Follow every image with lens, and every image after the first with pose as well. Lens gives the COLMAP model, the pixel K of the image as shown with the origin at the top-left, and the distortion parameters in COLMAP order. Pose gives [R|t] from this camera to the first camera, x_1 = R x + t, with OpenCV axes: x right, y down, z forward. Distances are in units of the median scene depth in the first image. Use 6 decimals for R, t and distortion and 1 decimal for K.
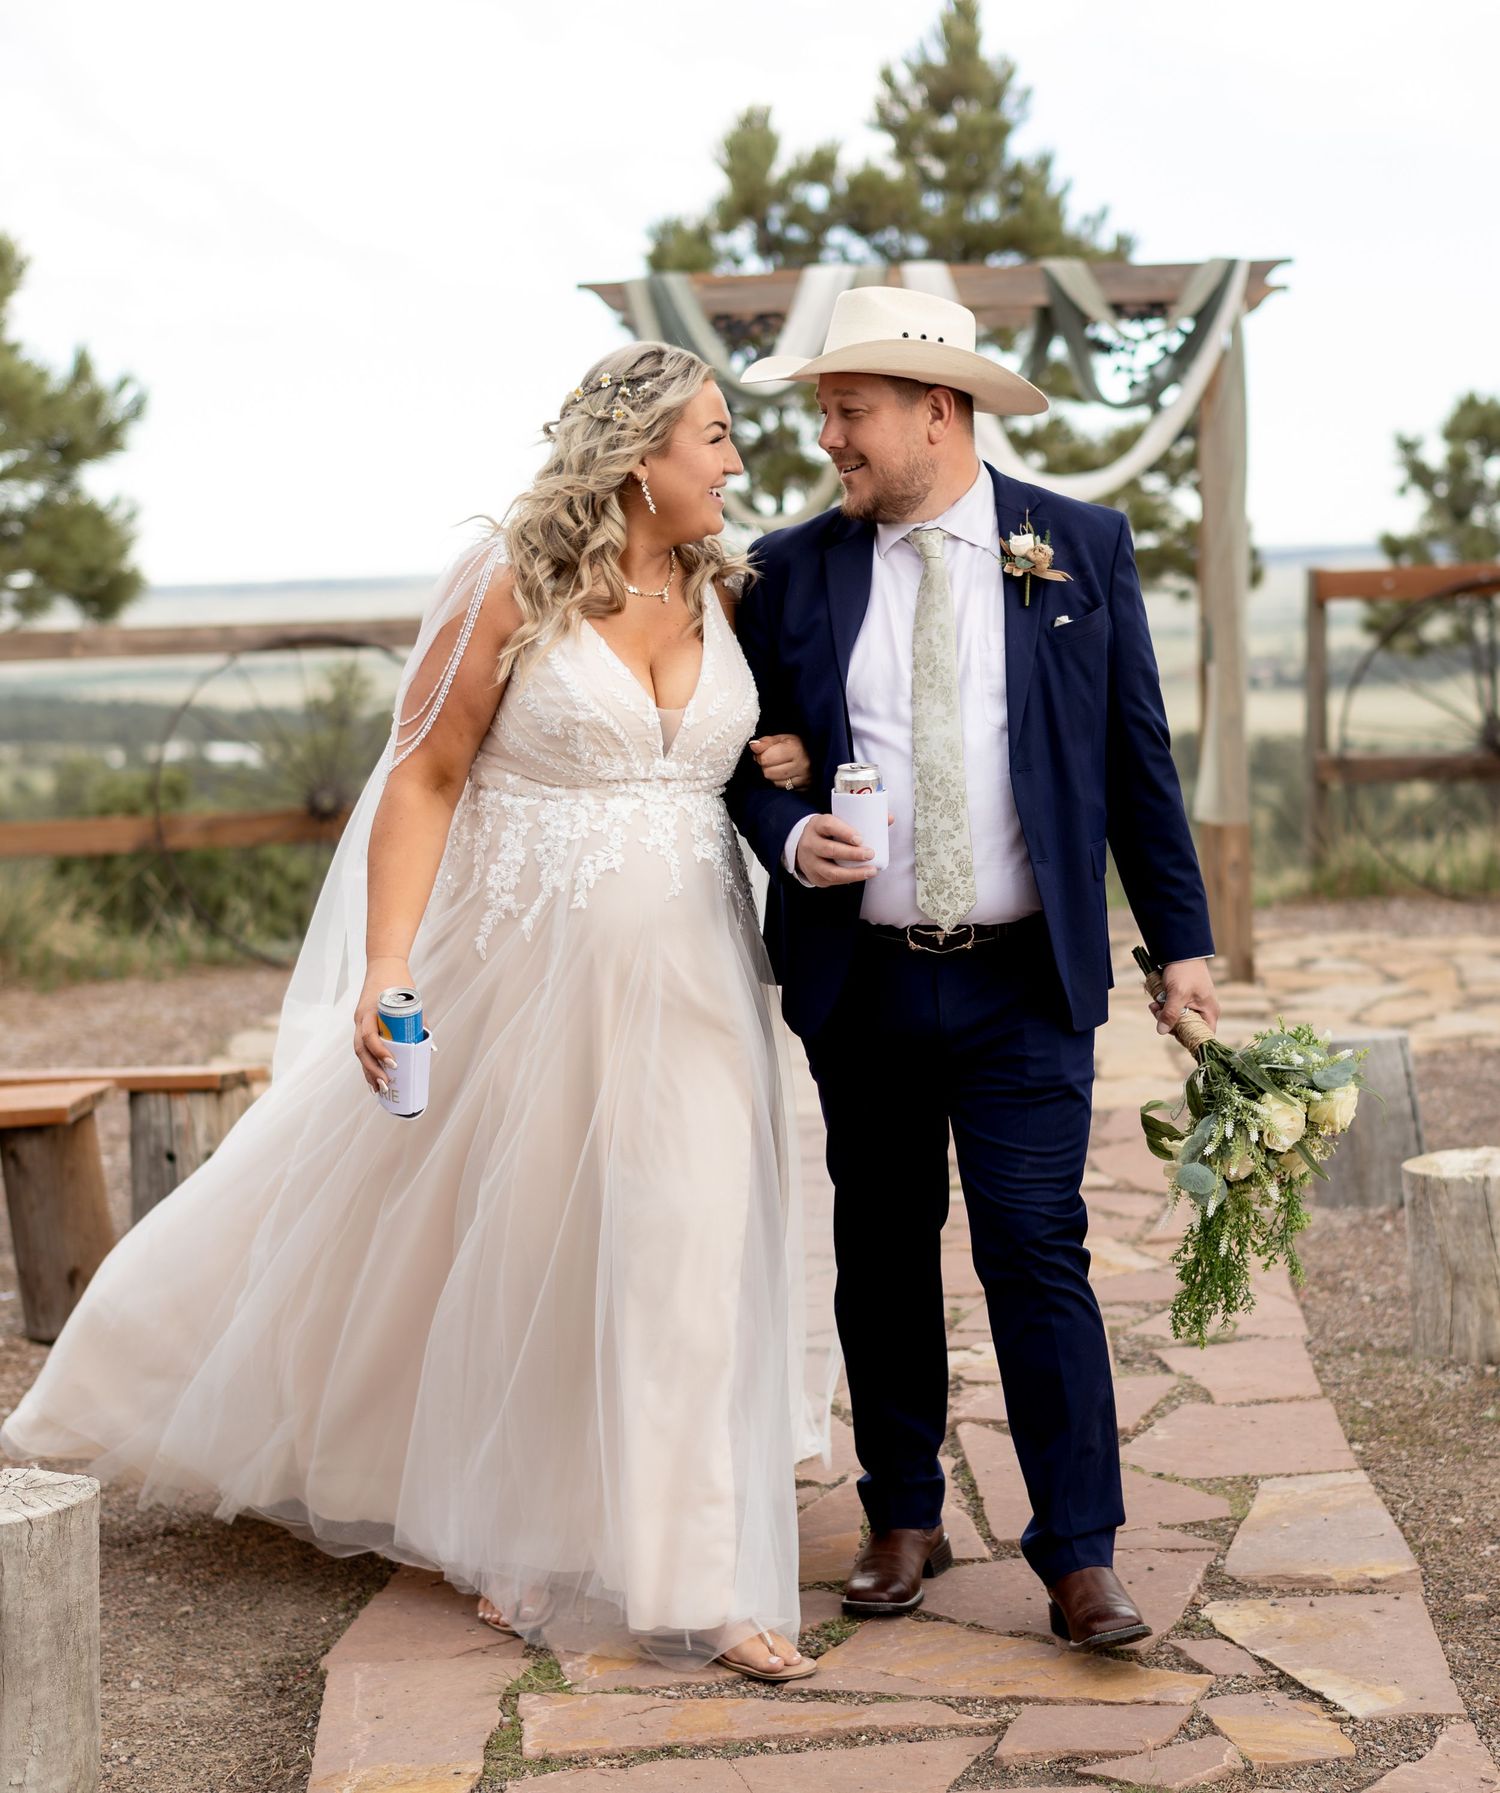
lens RADIAL K [[2375.0, 0, 886.5], [0, 2375.0, 895.6], [0, 0, 1]] dist [-0.000015, 0.014964]
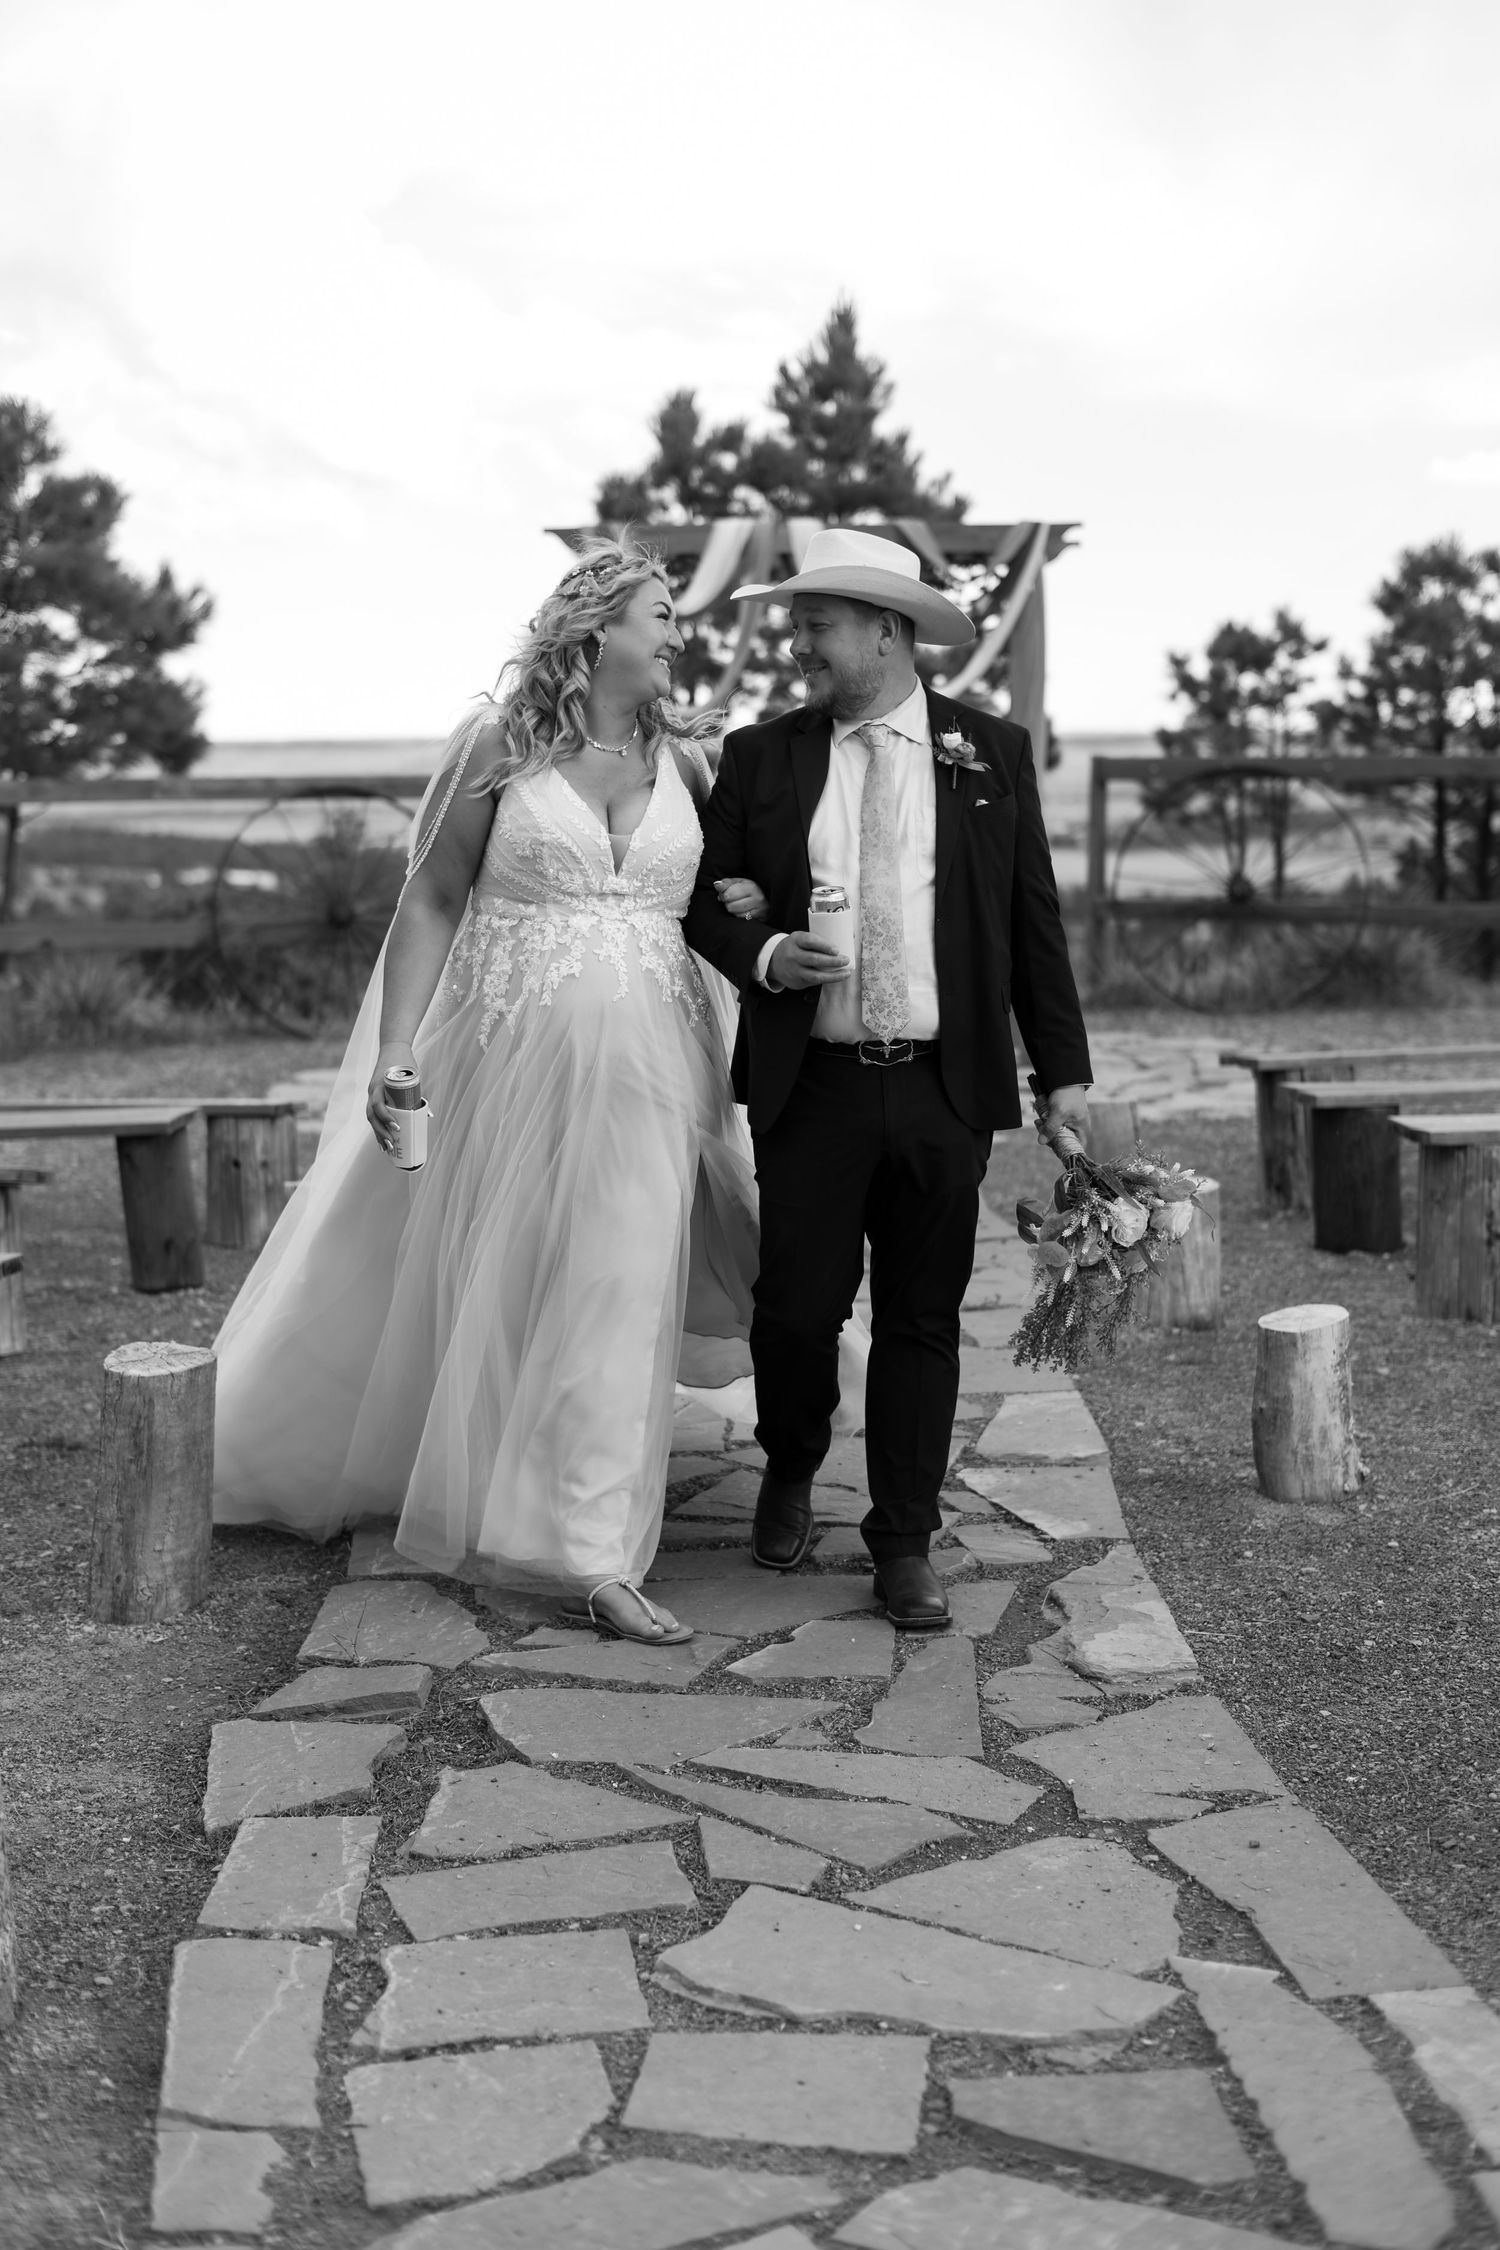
lens RADIAL K [[3061.7, 0, 750.0], [0, 3061.7, 1125.0], [0, 0, 1]] dist [-0.008725, -0.016661]
pose [[0.999240, 0.028359, -0.026735, 0.039041], [-0.028332, 0.999598, 0.001382, 0.069096], [0.026763, -0.000623, 0.999642, -0.693554]]
